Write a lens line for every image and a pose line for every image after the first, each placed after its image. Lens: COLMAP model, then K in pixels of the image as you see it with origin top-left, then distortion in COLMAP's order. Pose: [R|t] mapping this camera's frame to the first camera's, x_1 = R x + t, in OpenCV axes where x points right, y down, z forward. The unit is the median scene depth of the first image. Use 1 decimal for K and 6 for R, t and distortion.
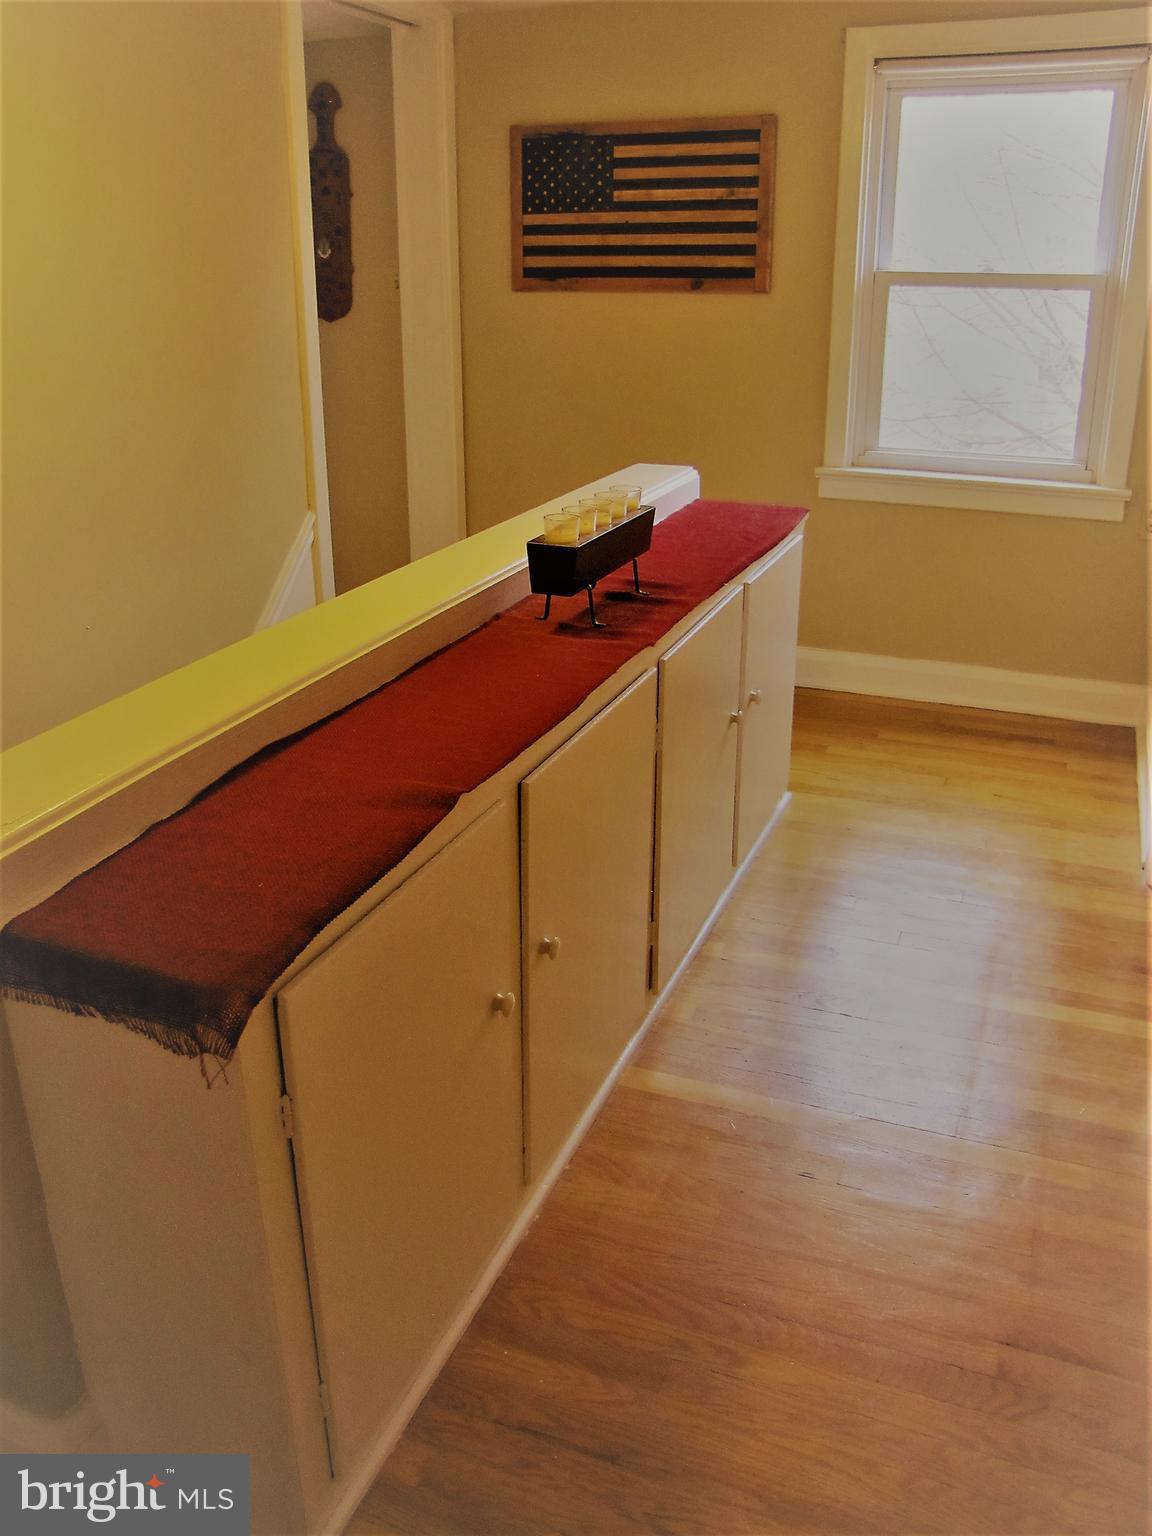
lens RADIAL K [[1281.4, 0, 565.0], [0, 1281.4, 767.8], [0, 0, 1]] dist [-0.183167, 0.154186]
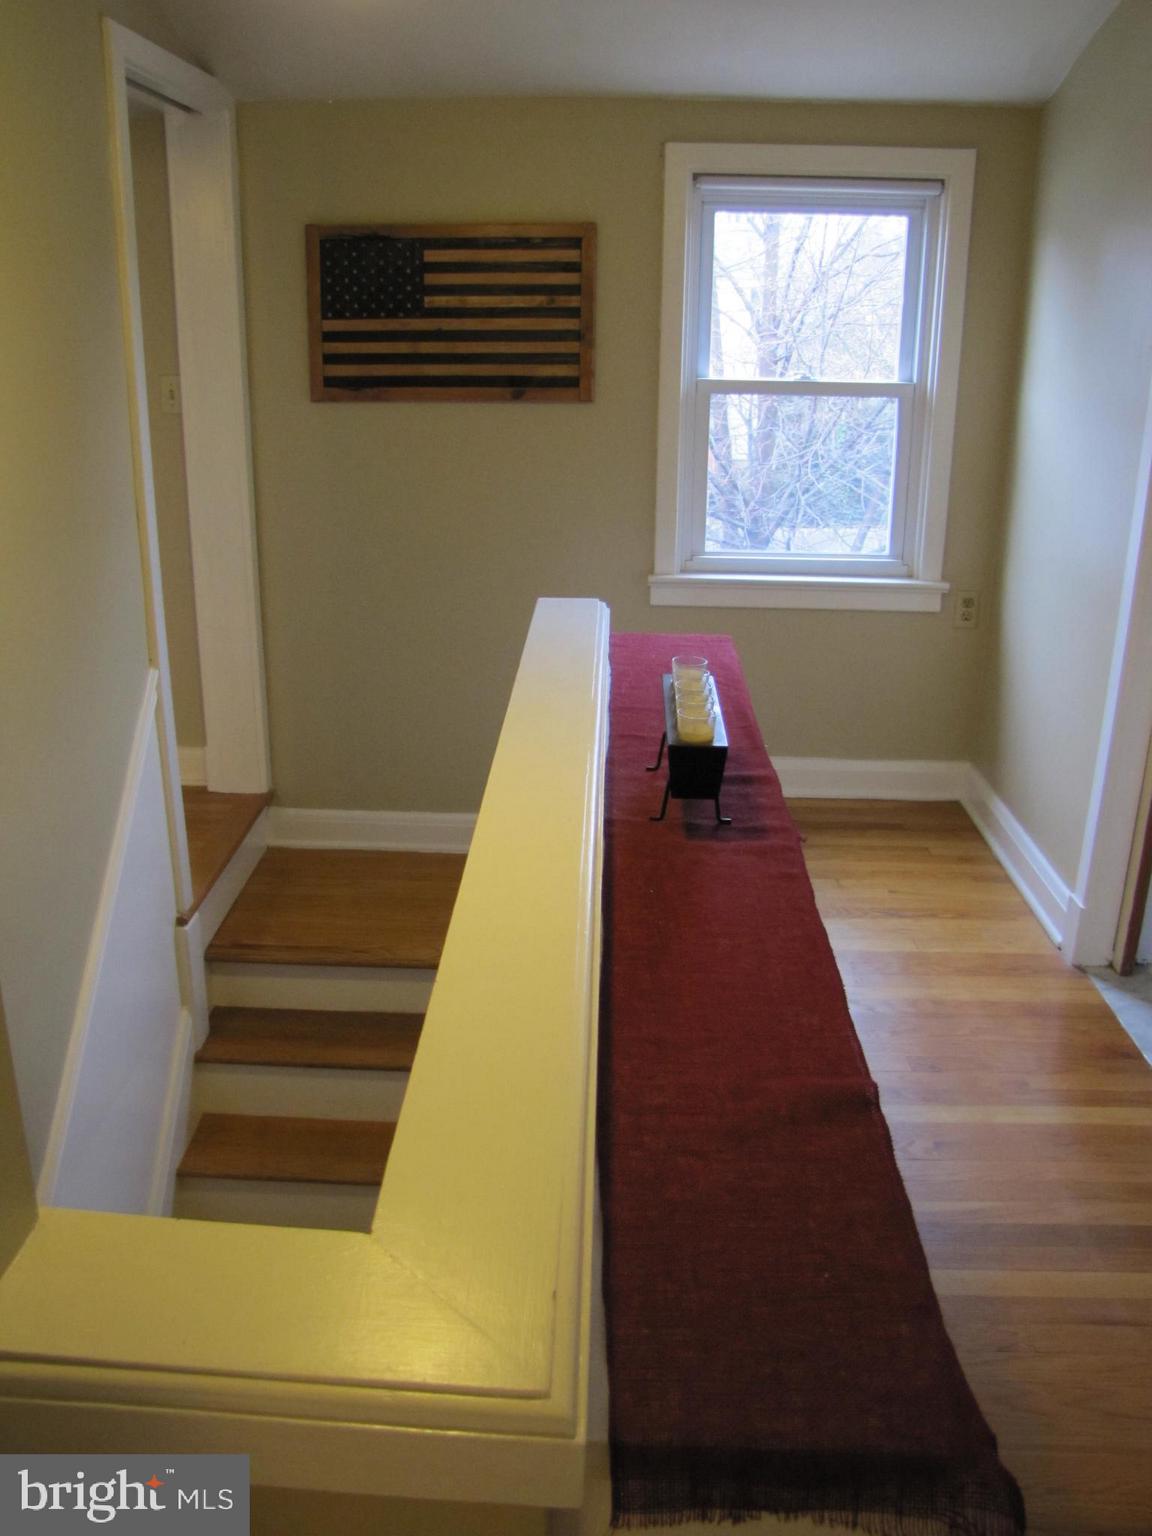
lens RADIAL K [[1281.4, 0, 567.3], [0, 1281.4, 765.6], [0, 0, 1]] dist [-0.183167, 0.154186]
pose [[0.939073, -0.101869, 0.328275, -0.208693], [0.115324, 0.993090, -0.021727, -0.079026], [-0.323793, 0.058261, 0.944332, 0.089689]]
